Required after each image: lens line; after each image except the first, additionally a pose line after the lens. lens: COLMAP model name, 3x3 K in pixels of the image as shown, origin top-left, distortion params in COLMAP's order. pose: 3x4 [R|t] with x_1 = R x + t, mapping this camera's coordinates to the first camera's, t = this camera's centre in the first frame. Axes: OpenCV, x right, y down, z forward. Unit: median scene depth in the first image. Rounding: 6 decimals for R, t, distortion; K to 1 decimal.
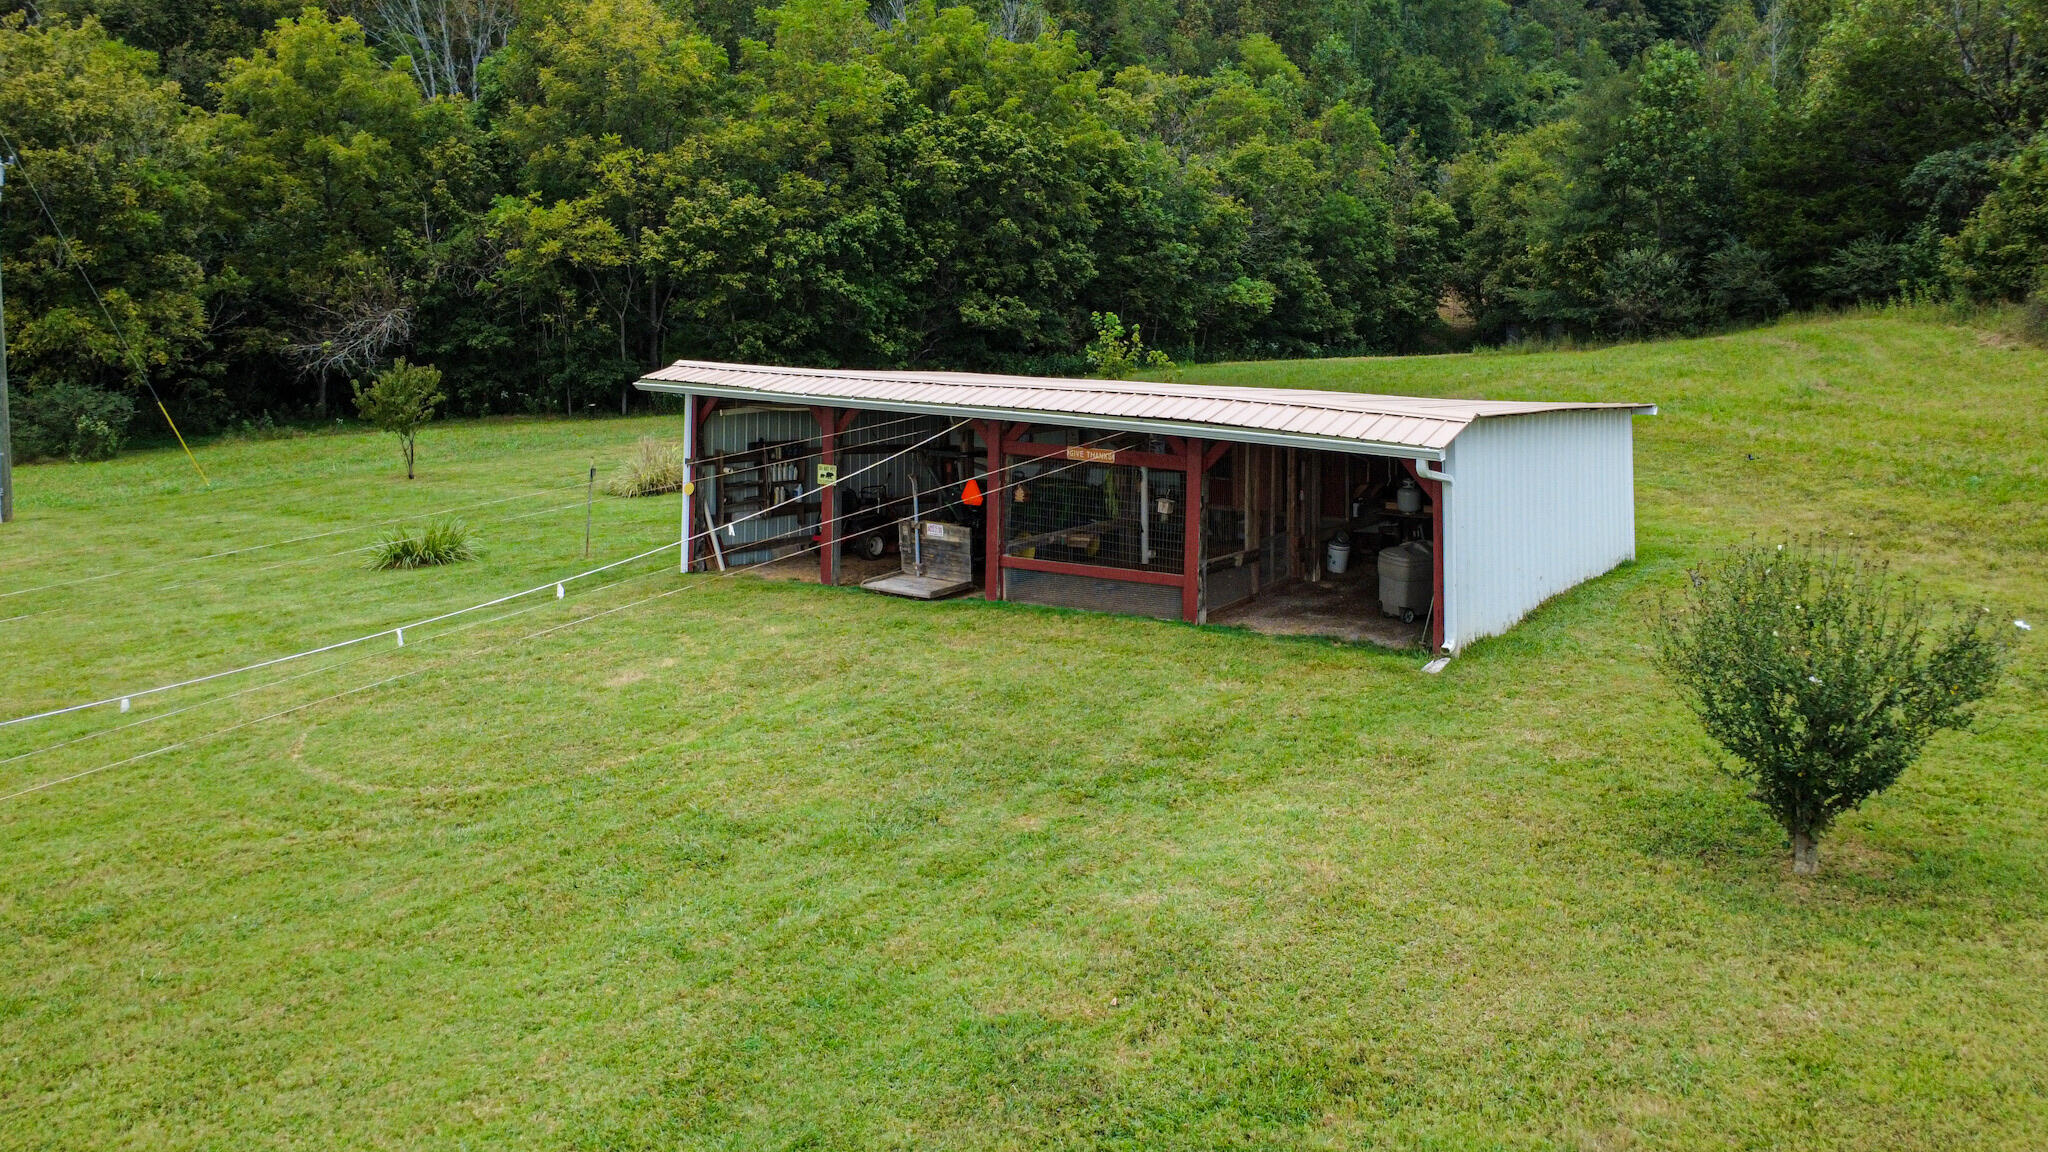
lens RADIAL K [[1538.5, 0, 1044.7], [0, 1538.5, 398.9], [0, 0, 1]] dist [0.001819, -0.003844]
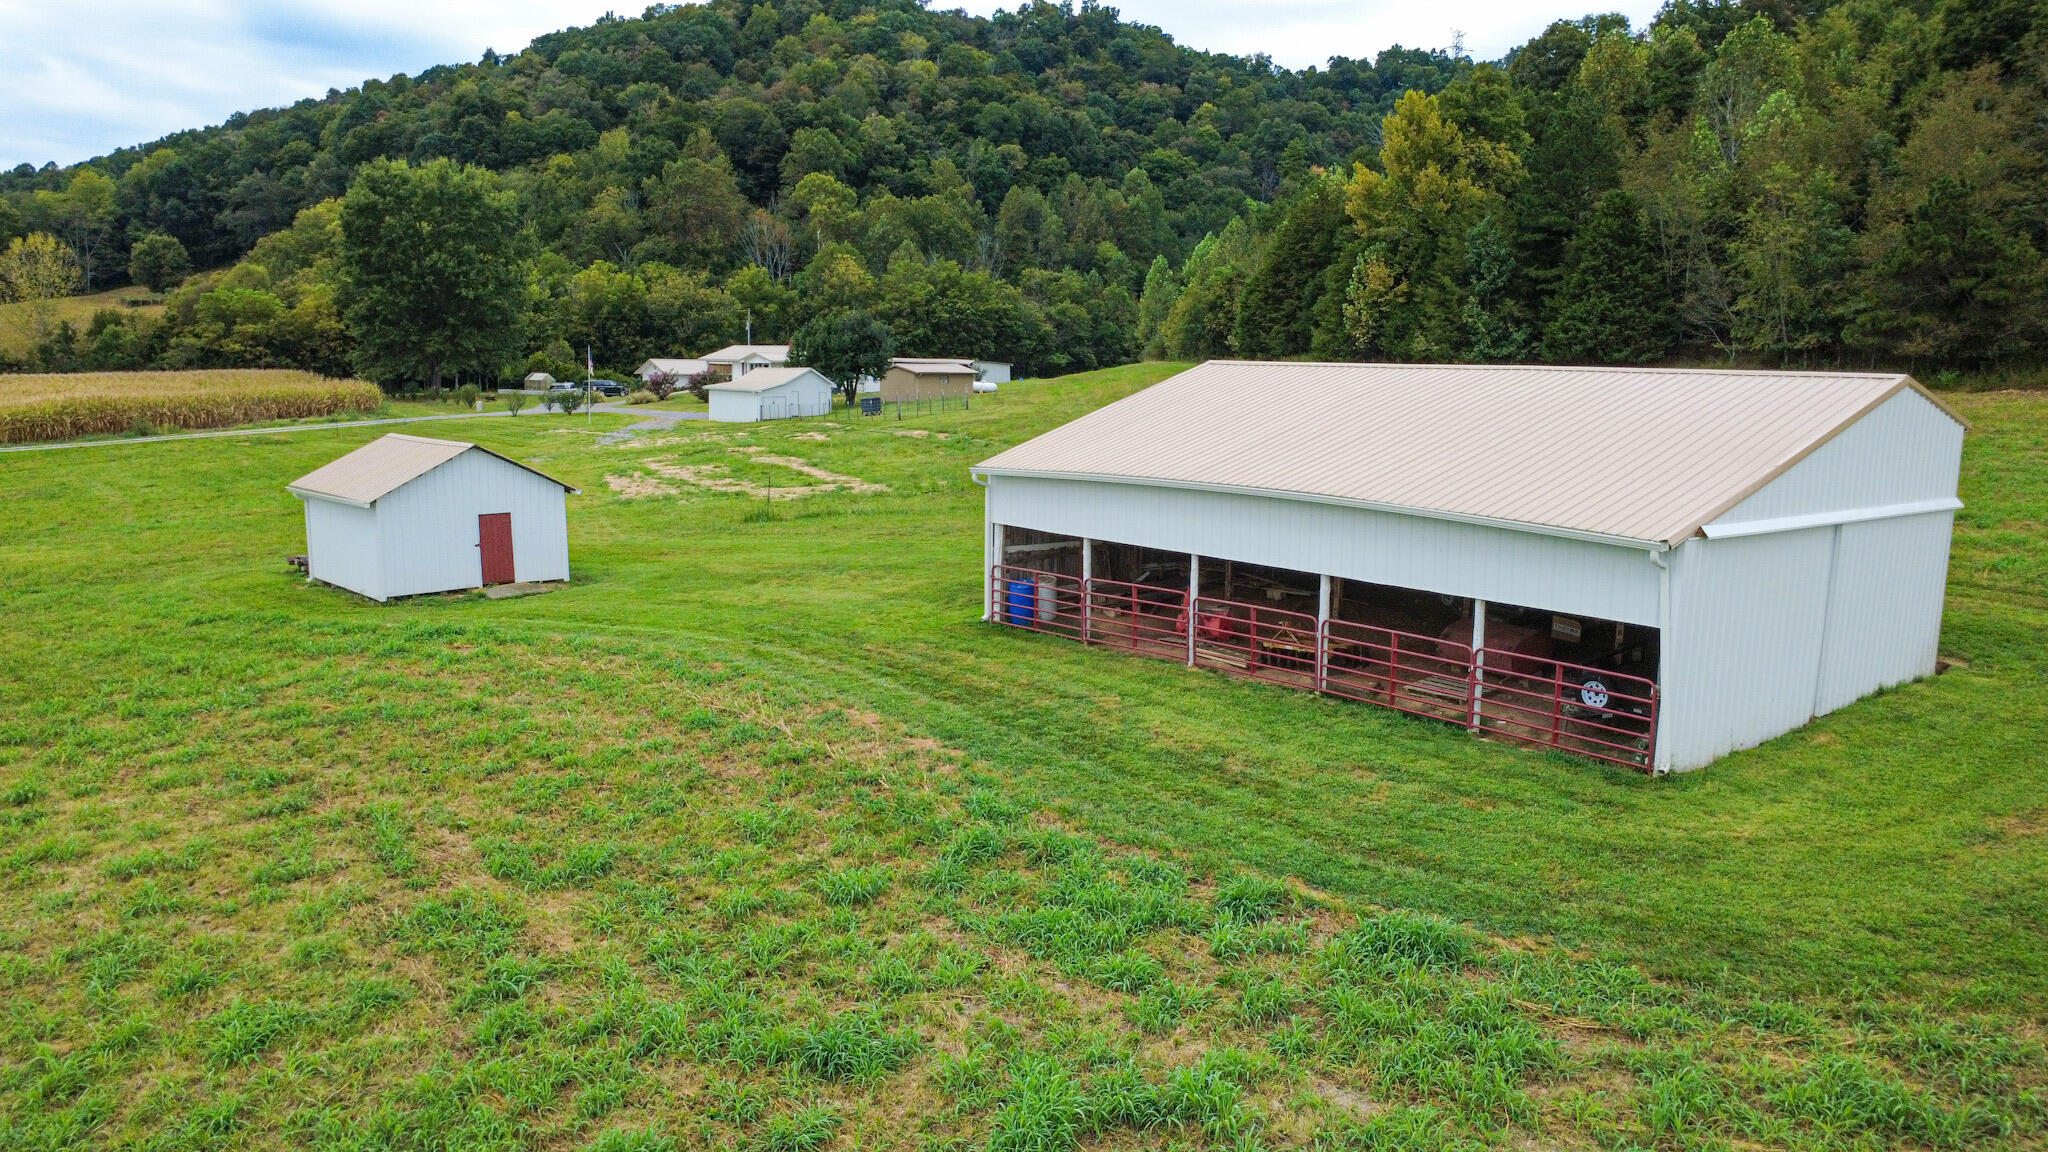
lens RADIAL K [[1494.4, 0, 1023.6], [0, 1494.4, 569.9], [0, 0, 1]] dist [0.003495, -0.004086]
pose [[0.998481, 0.026727, -0.048175, 0.282395], [-0.023857, 0.997962, 0.059188, 0.203748], [0.049659, -0.057949, 0.997084, -2.287107]]
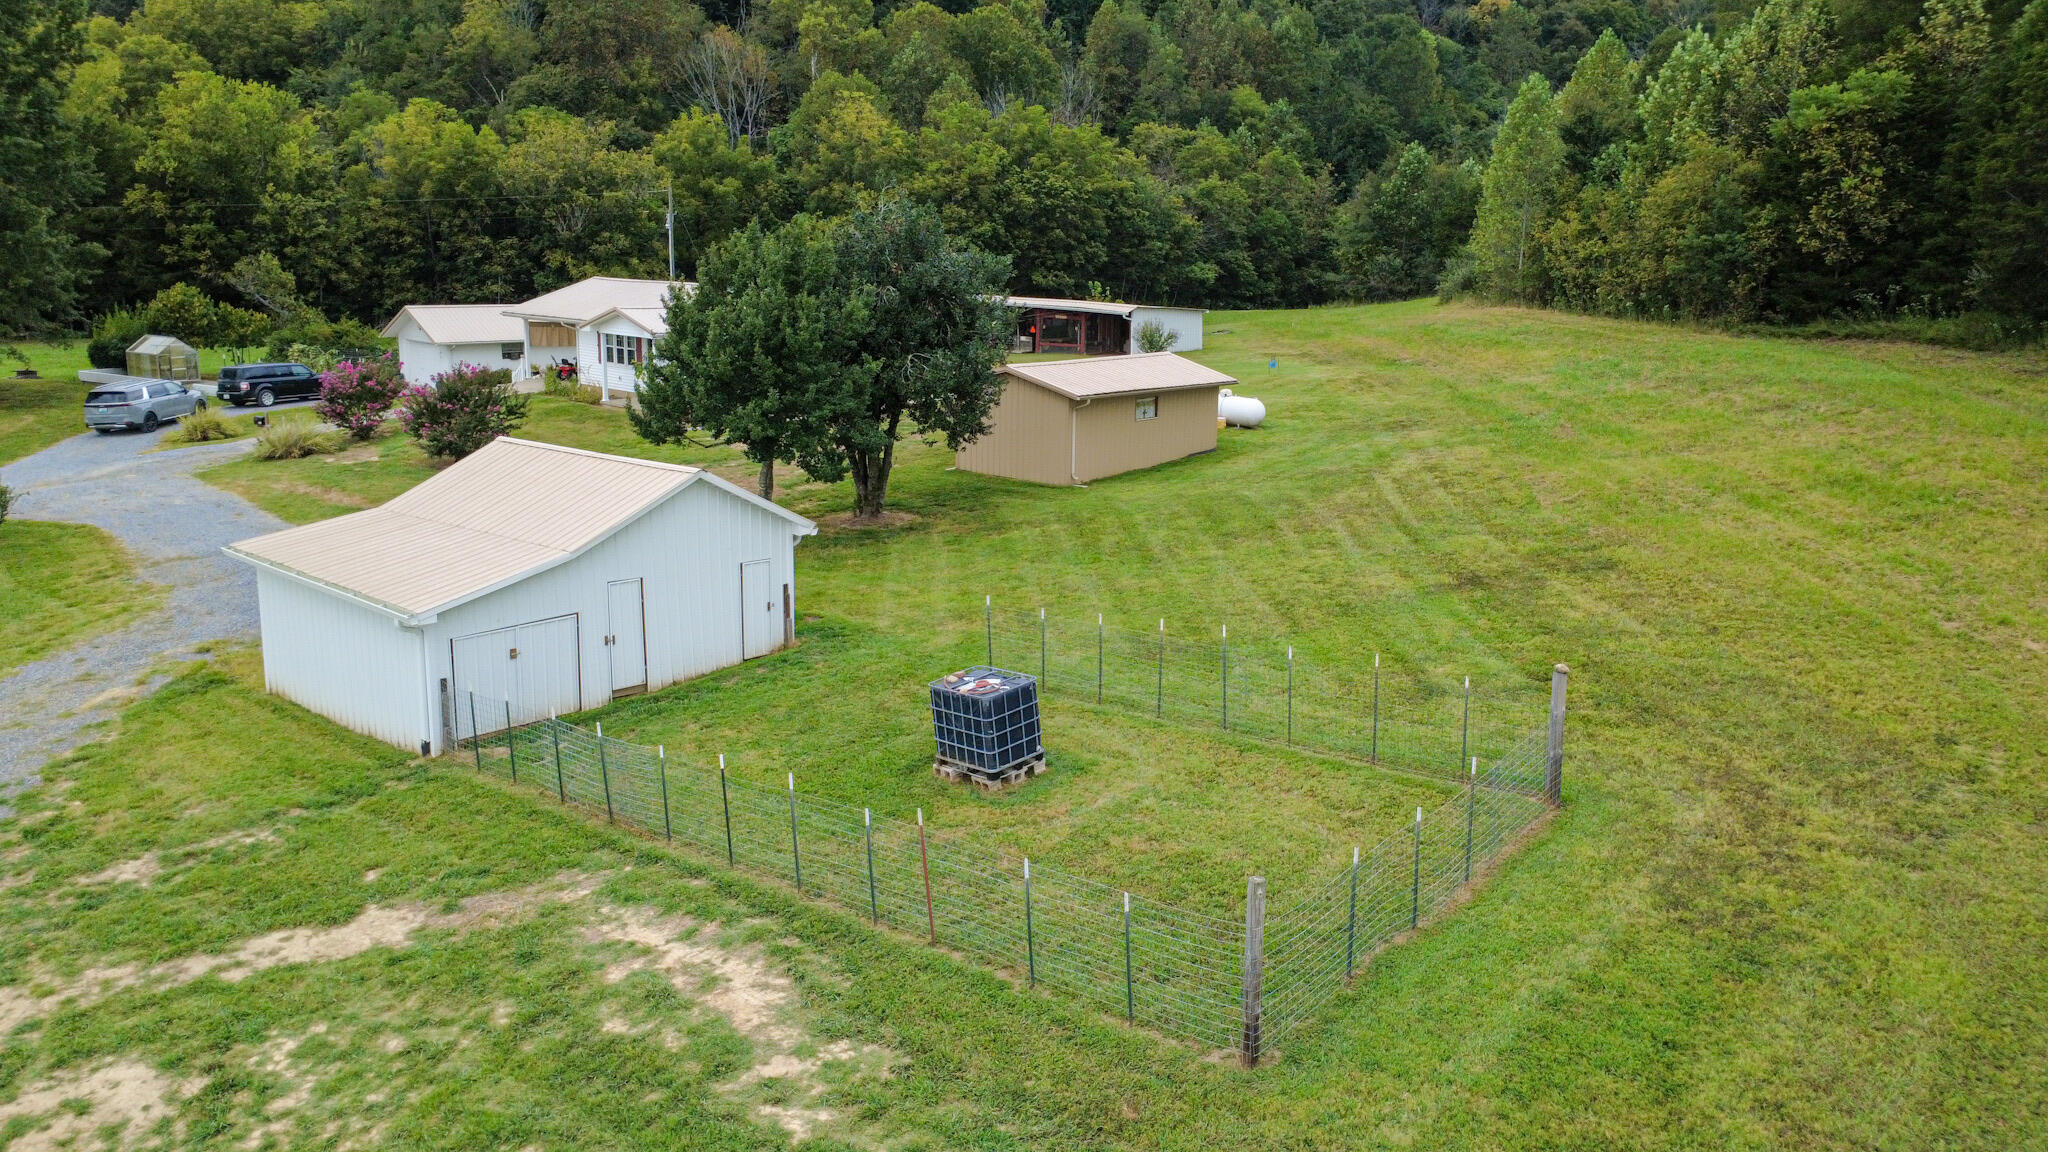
lens RADIAL K [[1494.4, 0, 1023.6], [0, 1494.4, 569.9], [0, 0, 1]] dist [0.003495, -0.004086]
pose [[0.997862, 0.036407, -0.054275, 0.051084], [-0.028589, 0.989957, 0.138447, 0.046888], [0.058770, -0.136600, 0.988881, -0.930304]]
